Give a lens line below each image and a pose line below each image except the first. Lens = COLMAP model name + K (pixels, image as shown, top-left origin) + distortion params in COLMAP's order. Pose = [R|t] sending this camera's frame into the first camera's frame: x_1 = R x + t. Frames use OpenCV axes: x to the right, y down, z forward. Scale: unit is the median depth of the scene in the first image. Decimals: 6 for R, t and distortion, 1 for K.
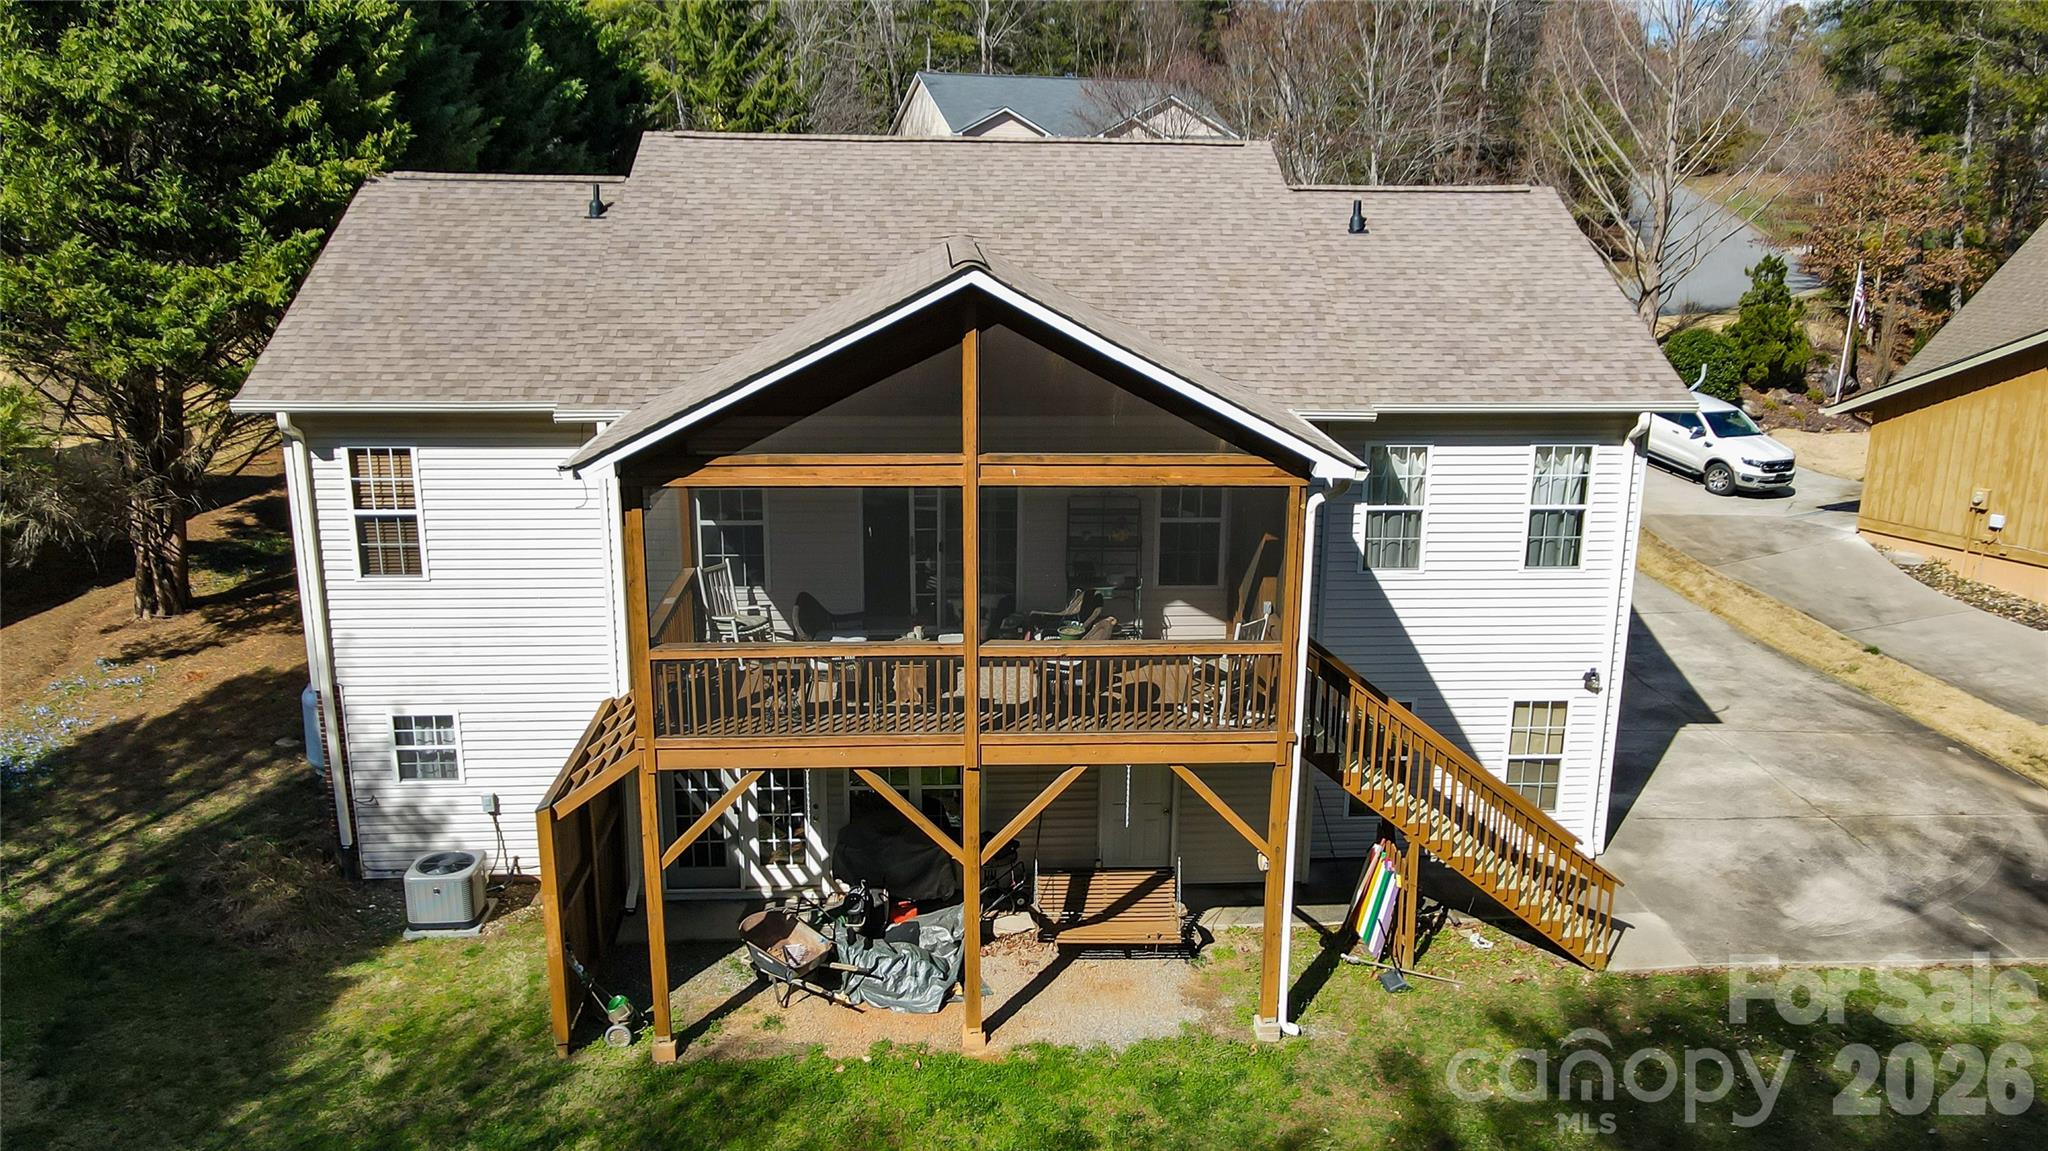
lens RADIAL K [[1489.1, 0, 1034.3], [0, 1489.1, 559.5], [0, 0, 1]] dist [0.023505, 0.000960]
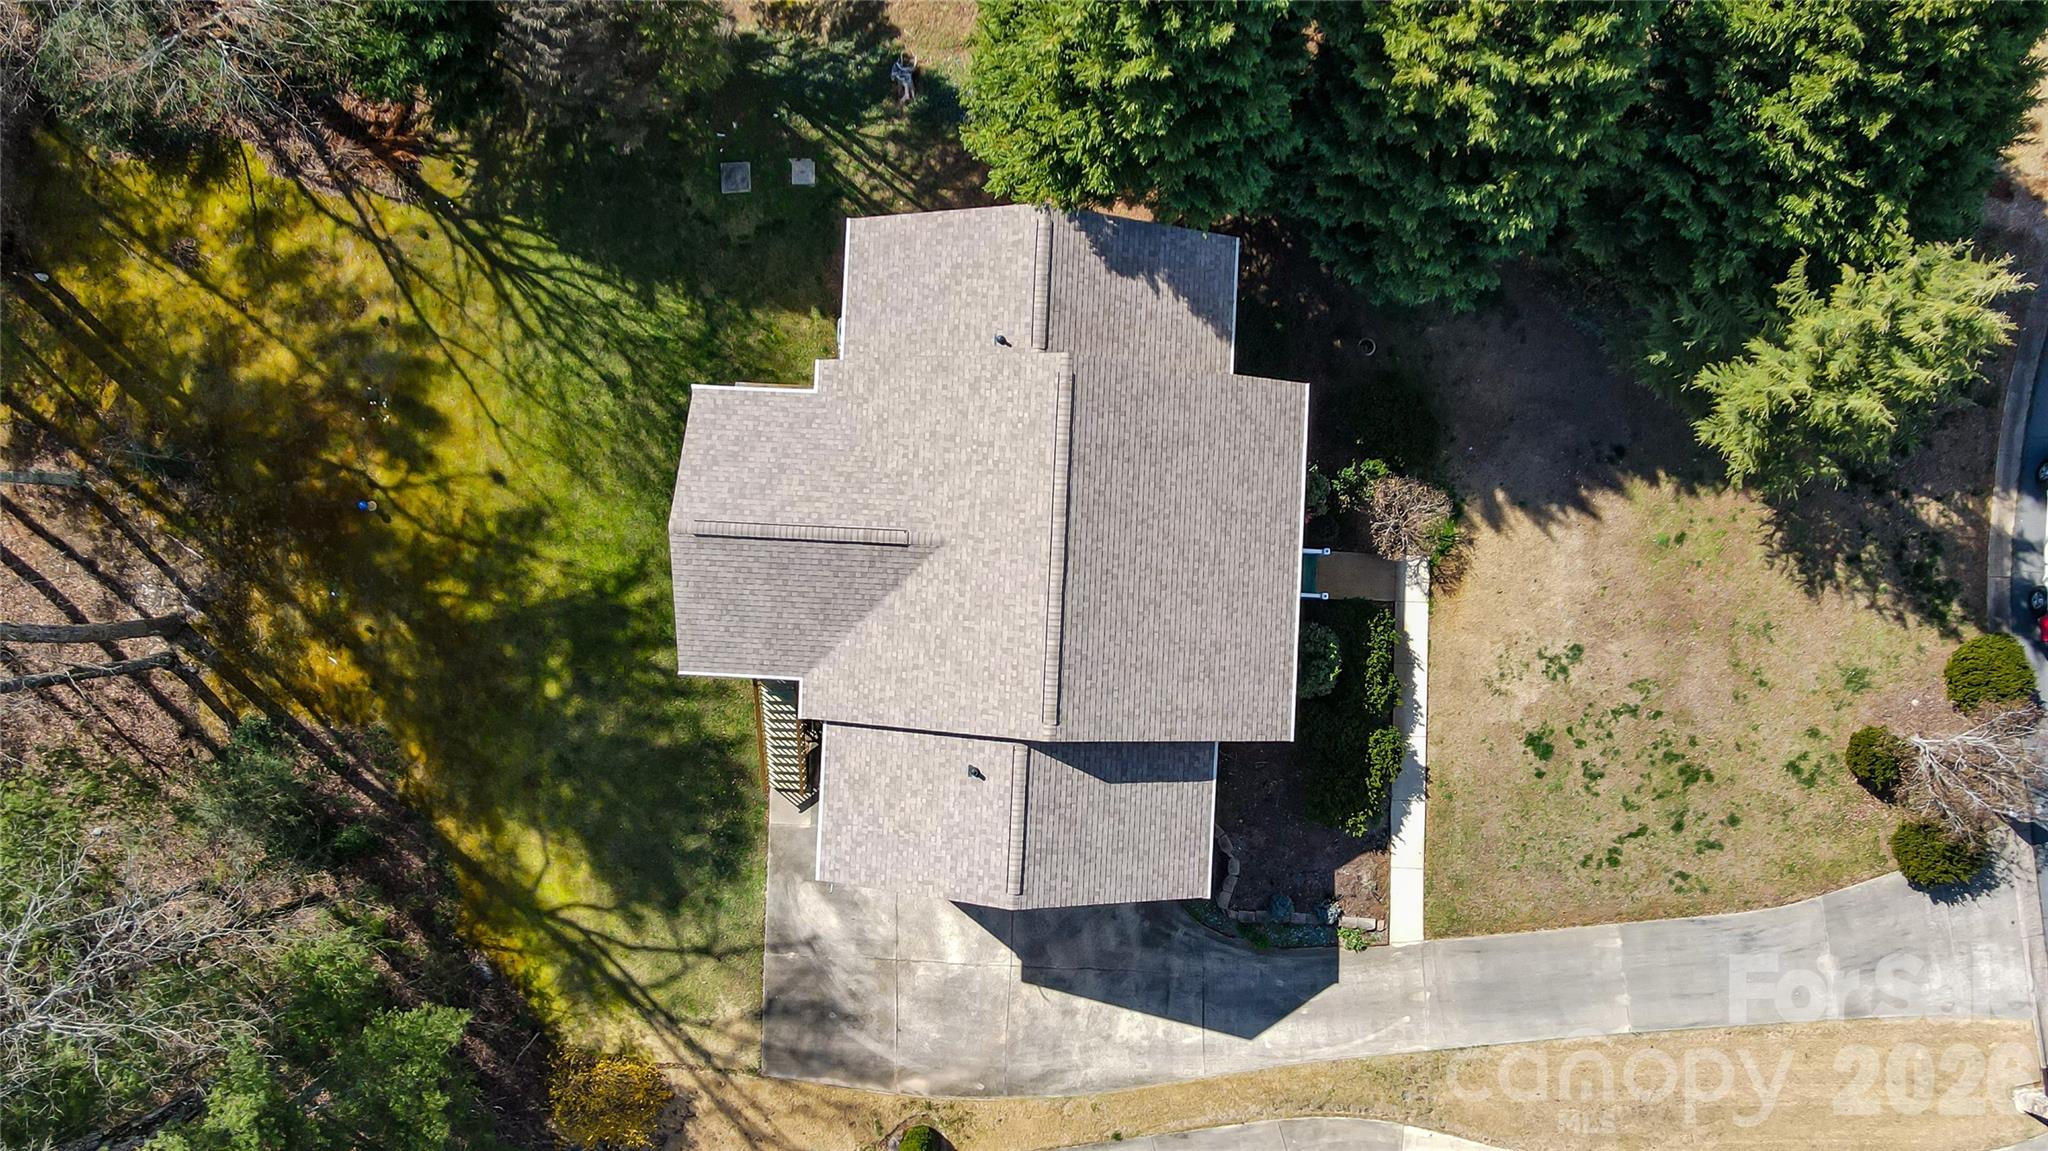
lens RADIAL K [[1489.1, 0, 1029.3], [0, 1489.1, 580.4], [0, 0, 1]] dist [0.023505, 0.000960]
pose [[-0.103125, 0.994393, -0.023428, 0.029781], [-0.266077, -0.004884, 0.963939, -1.894705], [0.958420, 0.105639, 0.265089, 0.576400]]
